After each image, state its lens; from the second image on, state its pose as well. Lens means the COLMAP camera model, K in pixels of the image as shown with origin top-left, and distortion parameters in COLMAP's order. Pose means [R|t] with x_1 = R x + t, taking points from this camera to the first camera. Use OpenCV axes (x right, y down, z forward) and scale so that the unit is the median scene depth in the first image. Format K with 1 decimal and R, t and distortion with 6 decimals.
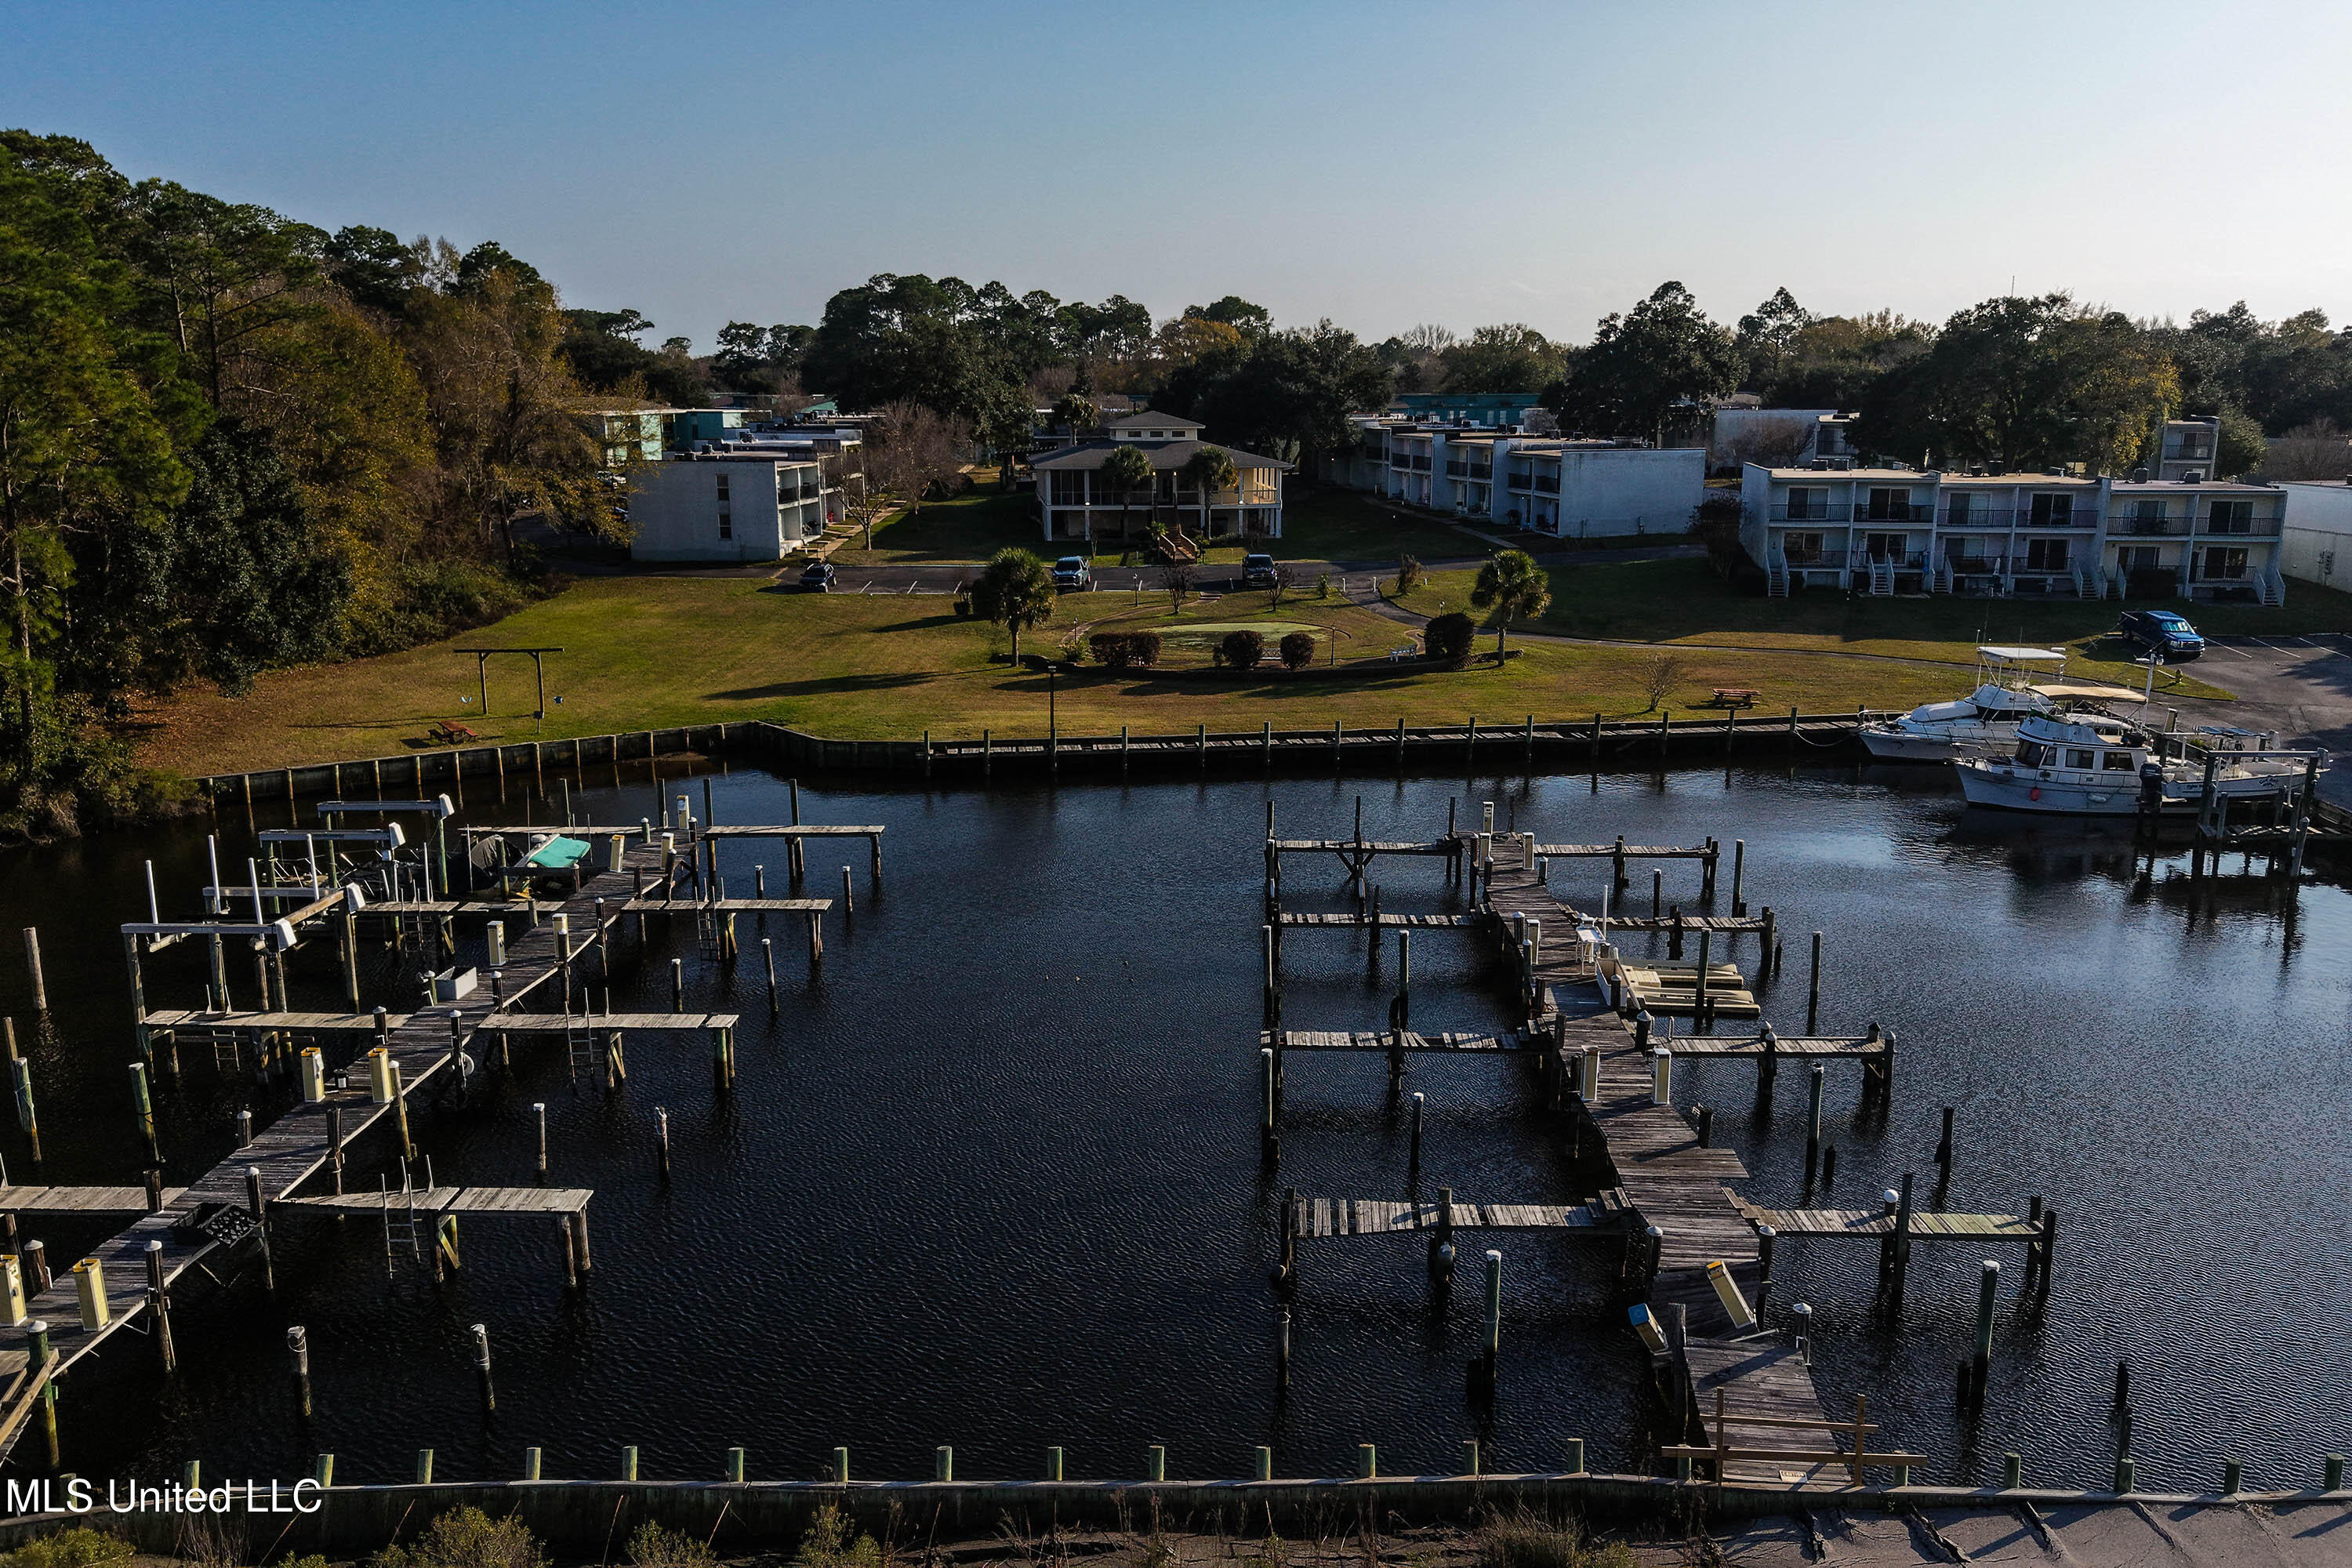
lens RADIAL K [[1843.7, 0, 1165.4], [0, 1843.7, 827.0], [0, 0, 1]] dist [0.111090, -0.225616]
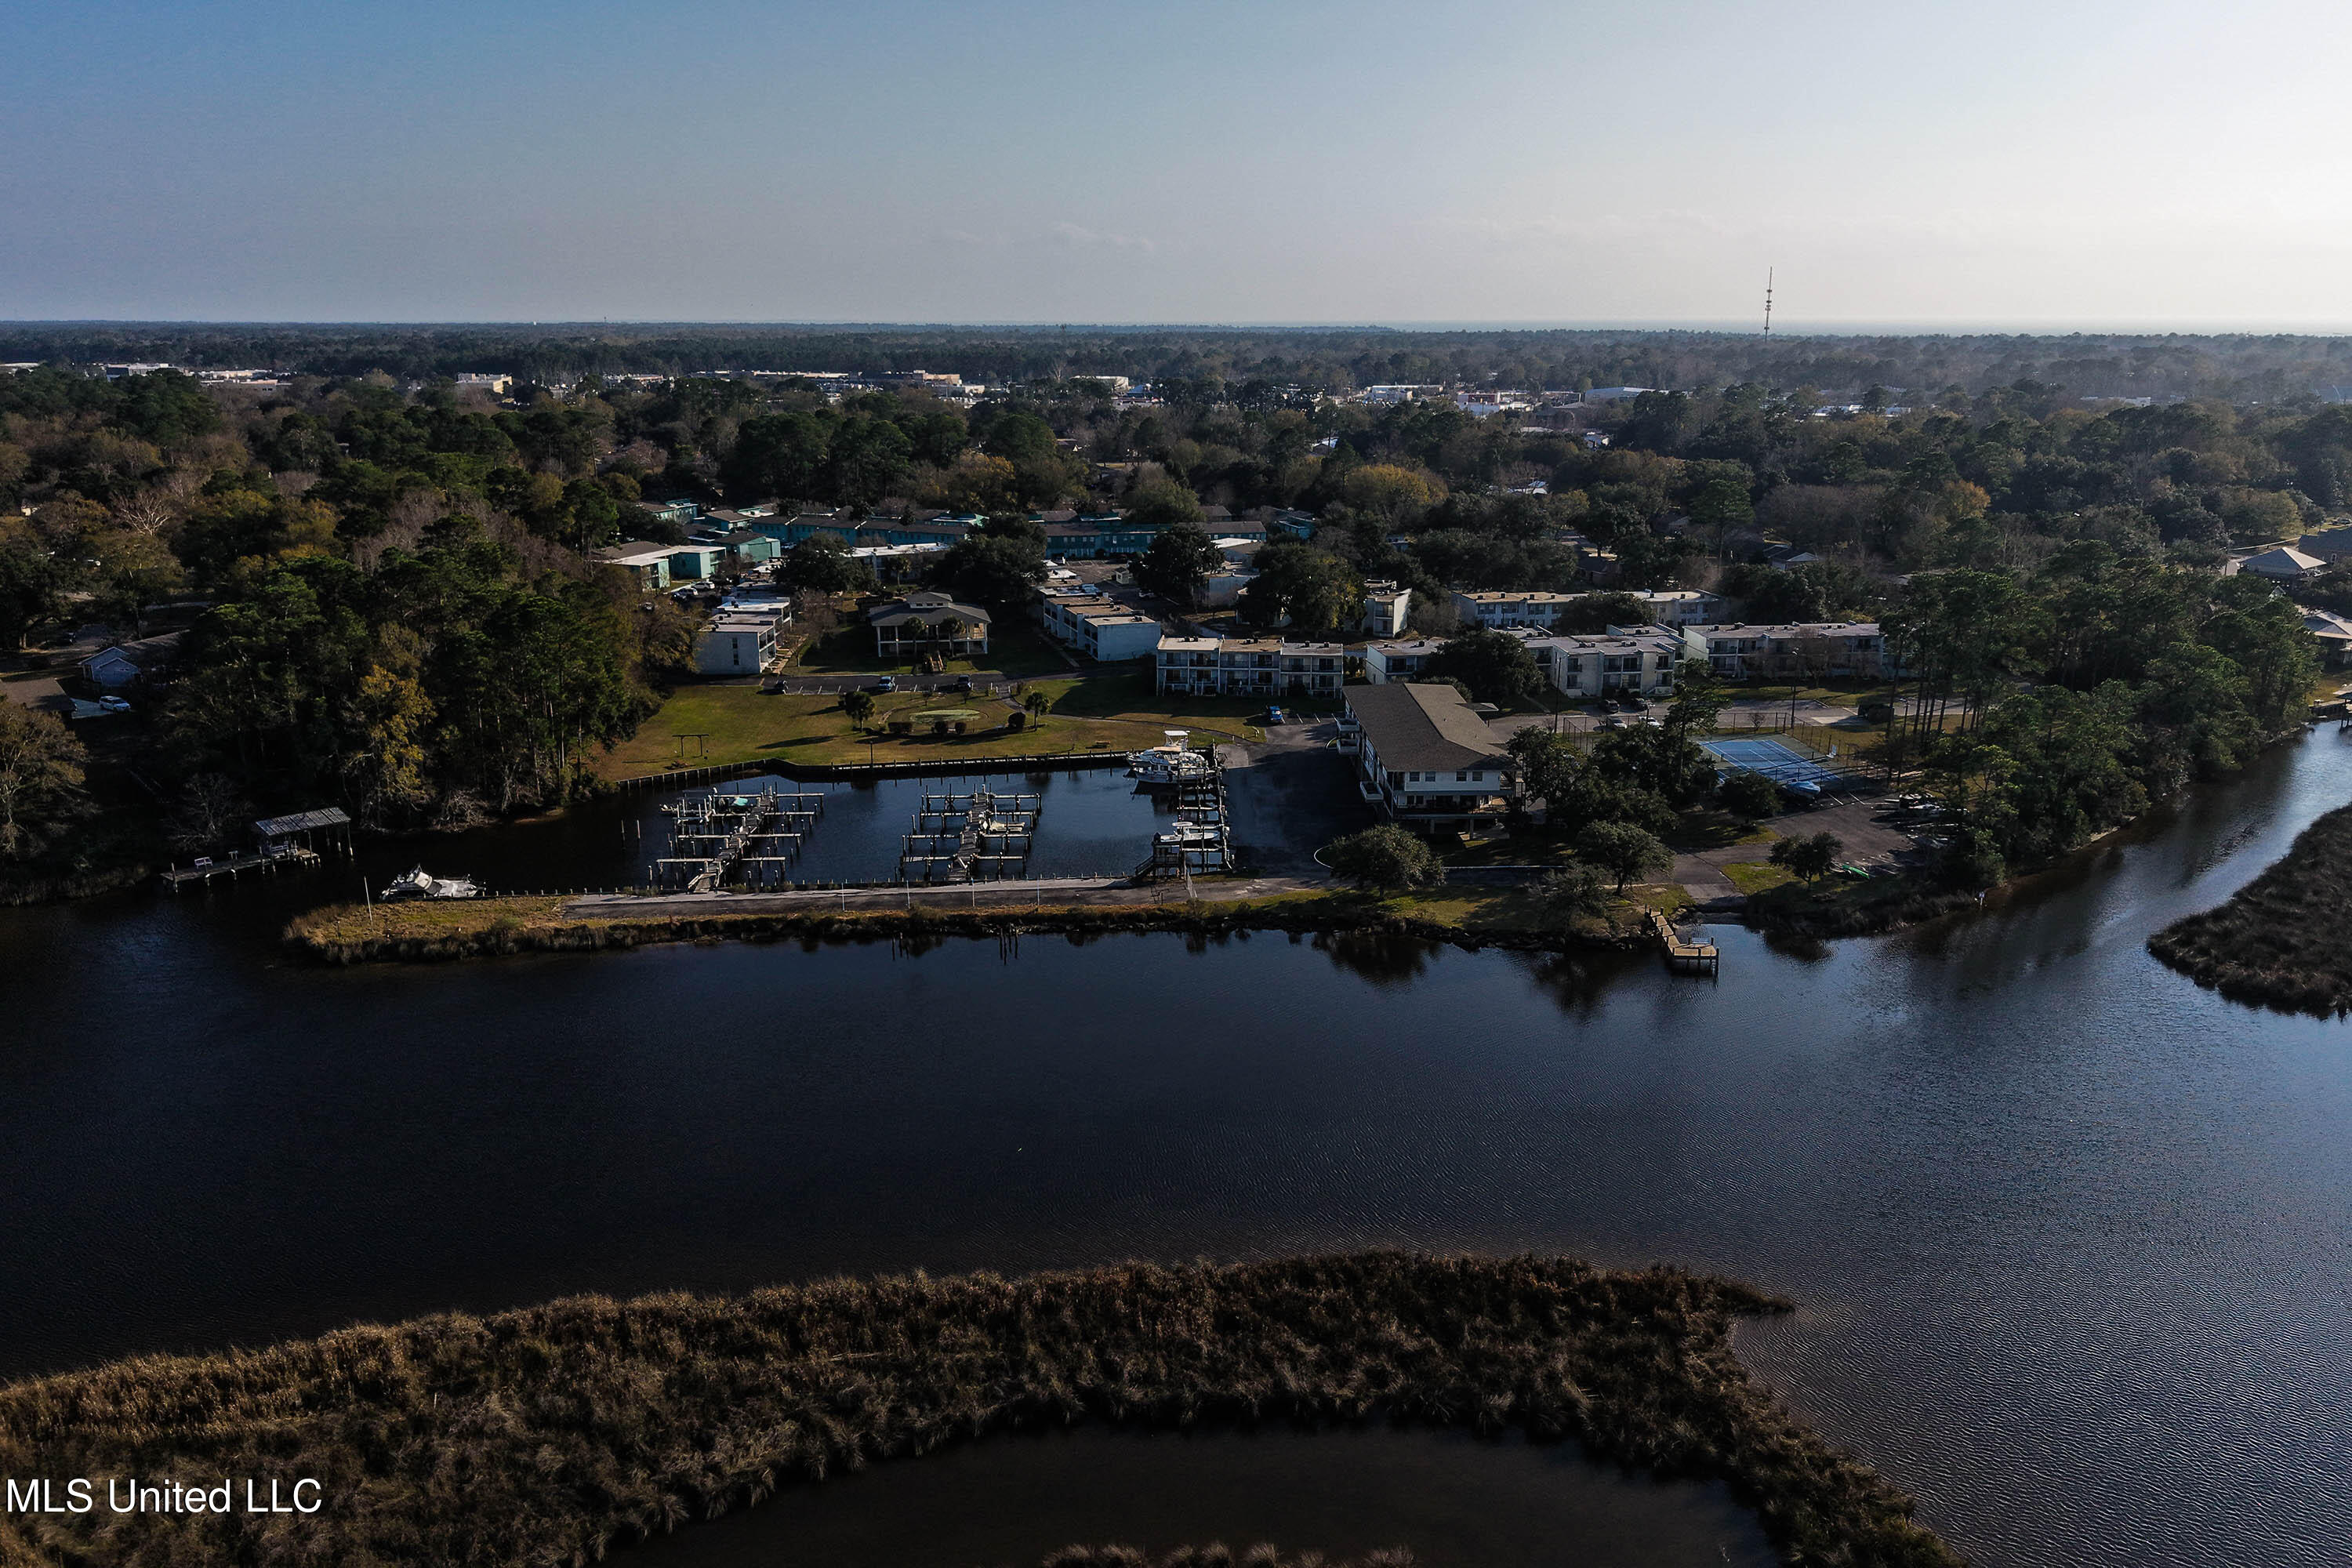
lens RADIAL K [[1858.4, 0, 1178.1], [0, 1858.4, 795.4], [0, 0, 1]] dist [0.052030, -0.066979]
pose [[0.997271, -0.016871, 0.071875, 0.167236], [0.015792, 0.999754, 0.015546, -0.024706], [-0.072119, -0.014368, 0.997293, -1.606238]]
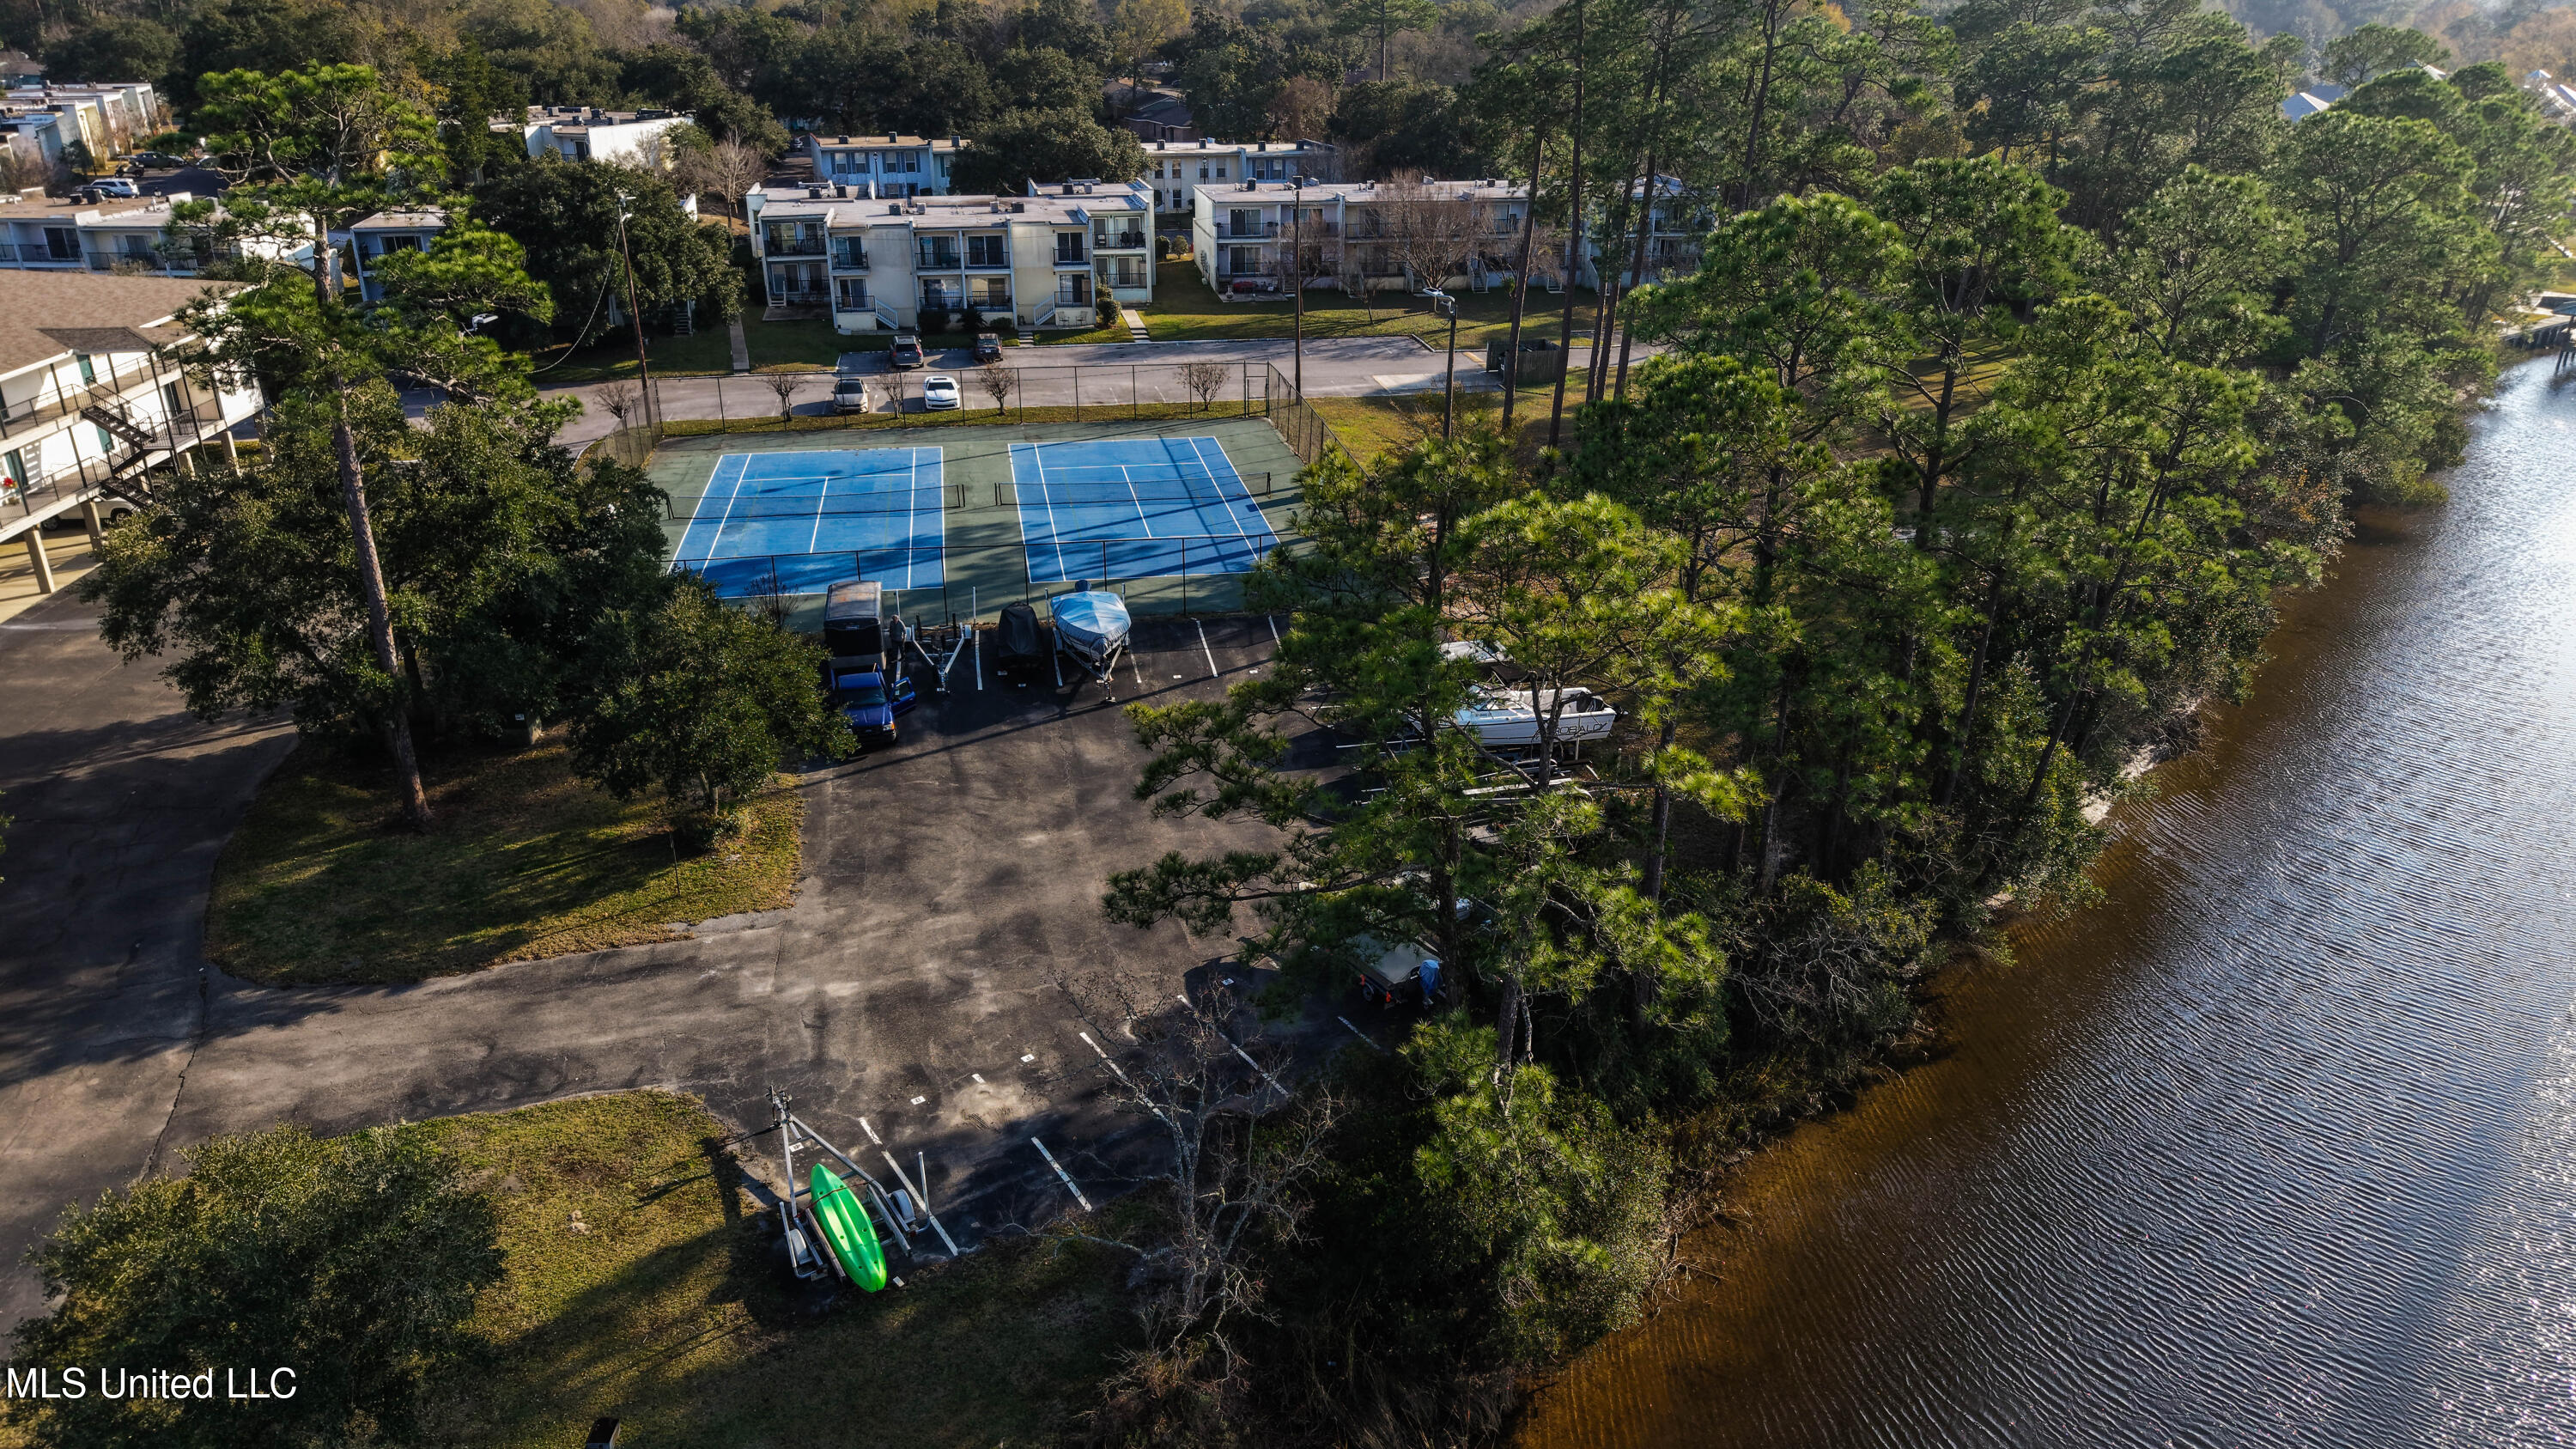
lens RADIAL K [[1740.6, 0, 1282.1], [0, 1740.6, 706.7], [0, 0, 1]] dist [0.014580, 0.000571]
pose [[0.986981, -0.052178, 0.152139, 1.000844], [0.028930, 0.988081, 0.151195, -0.043680], [-0.158215, -0.144825, 0.976726, -0.101600]]
